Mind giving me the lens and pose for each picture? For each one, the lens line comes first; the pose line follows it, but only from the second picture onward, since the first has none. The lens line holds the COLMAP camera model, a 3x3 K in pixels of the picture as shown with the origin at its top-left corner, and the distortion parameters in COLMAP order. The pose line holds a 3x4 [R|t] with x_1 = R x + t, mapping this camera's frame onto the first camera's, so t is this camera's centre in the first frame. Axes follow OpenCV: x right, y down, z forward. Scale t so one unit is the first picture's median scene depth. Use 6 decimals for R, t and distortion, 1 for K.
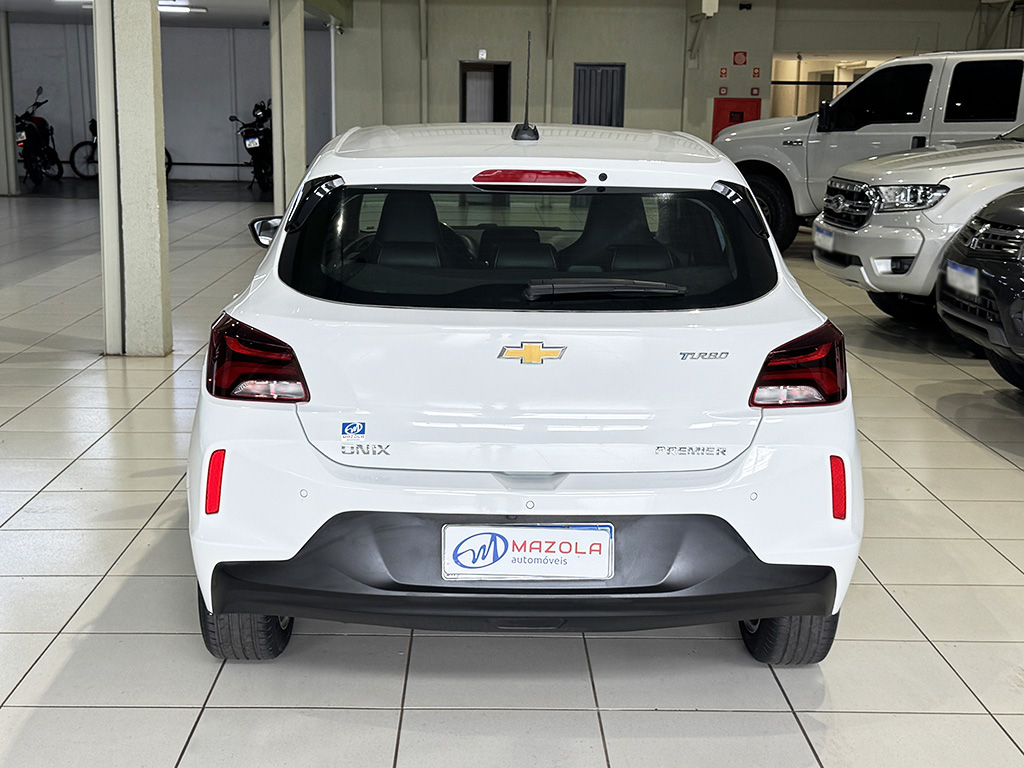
lens RADIAL K [[1418.5, 0, 512.0], [0, 1418.5, 384.0], [0, 0, 1]] dist [0.207734, -0.498264]
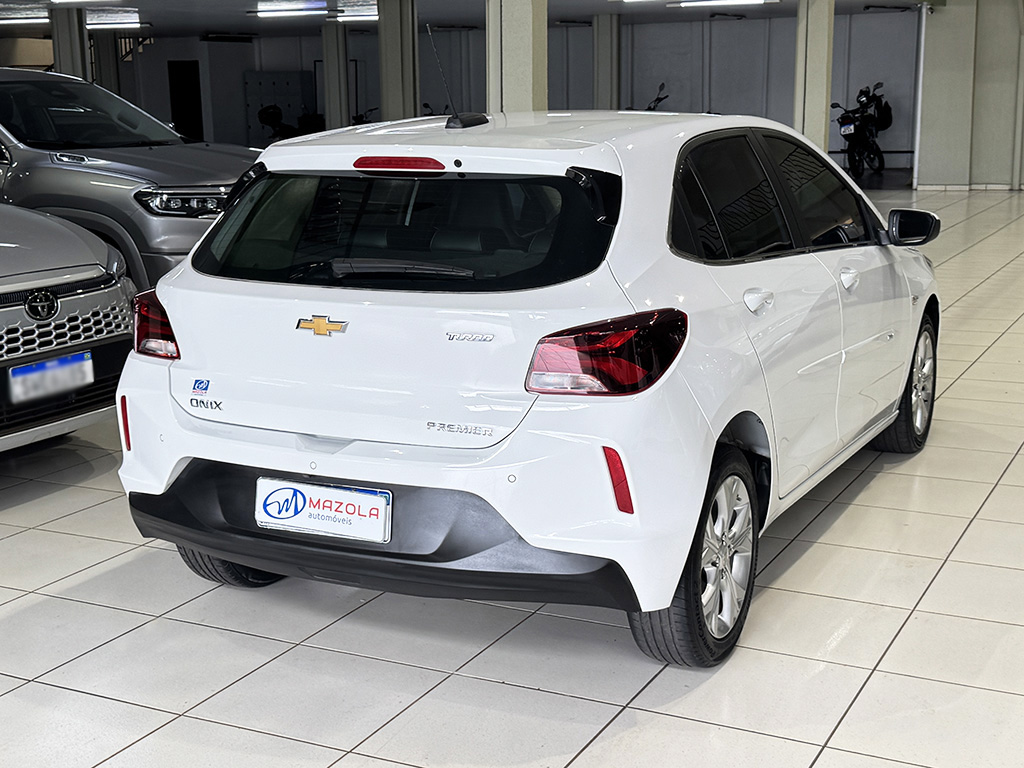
lens RADIAL K [[1418.5, 0, 512.0], [0, 1418.5, 384.0], [0, 0, 1]] dist [0.207734, -0.498264]
pose [[0.880237, 0.067931, -0.469646, 0.624838], [-0.064129, 0.997650, 0.024109, -0.012521], [0.470181, 0.008896, 0.882525, 0.104548]]
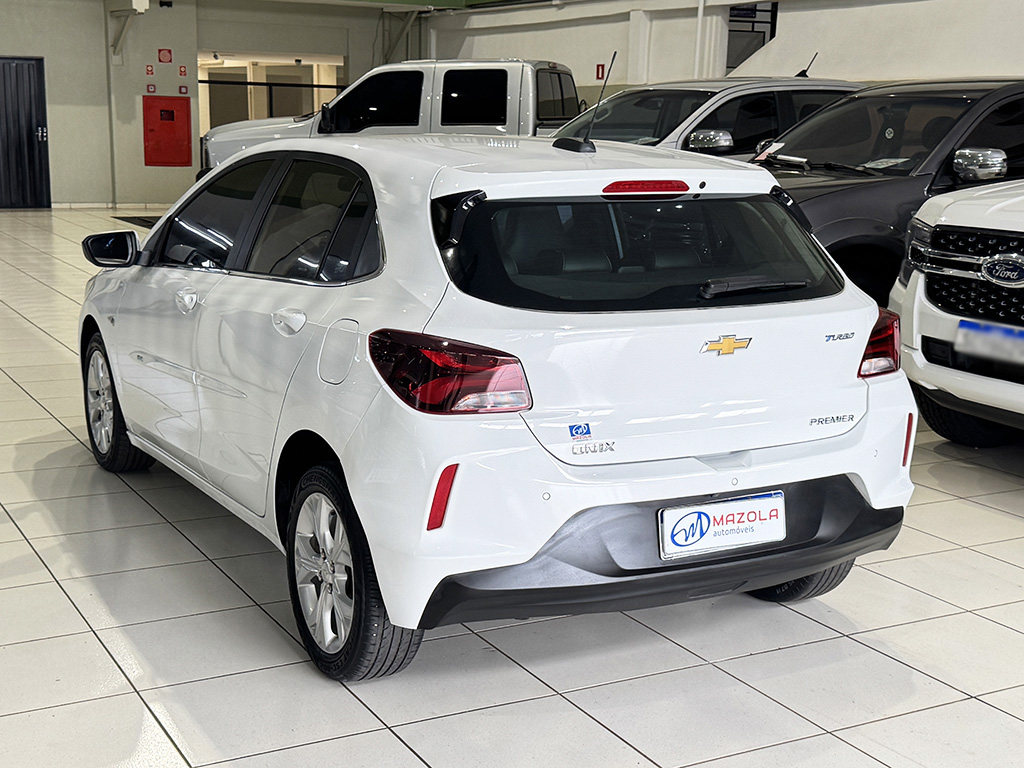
lens RADIAL K [[1418.5, 0, 512.0], [0, 1418.5, 384.0], [0, 0, 1]] dist [0.207734, -0.498264]
pose [[0.885876, -0.087038, 0.455684, -0.615244], [0.085679, 0.996041, 0.023683, -0.030983], [-0.455941, 0.018062, 0.889826, 0.080672]]
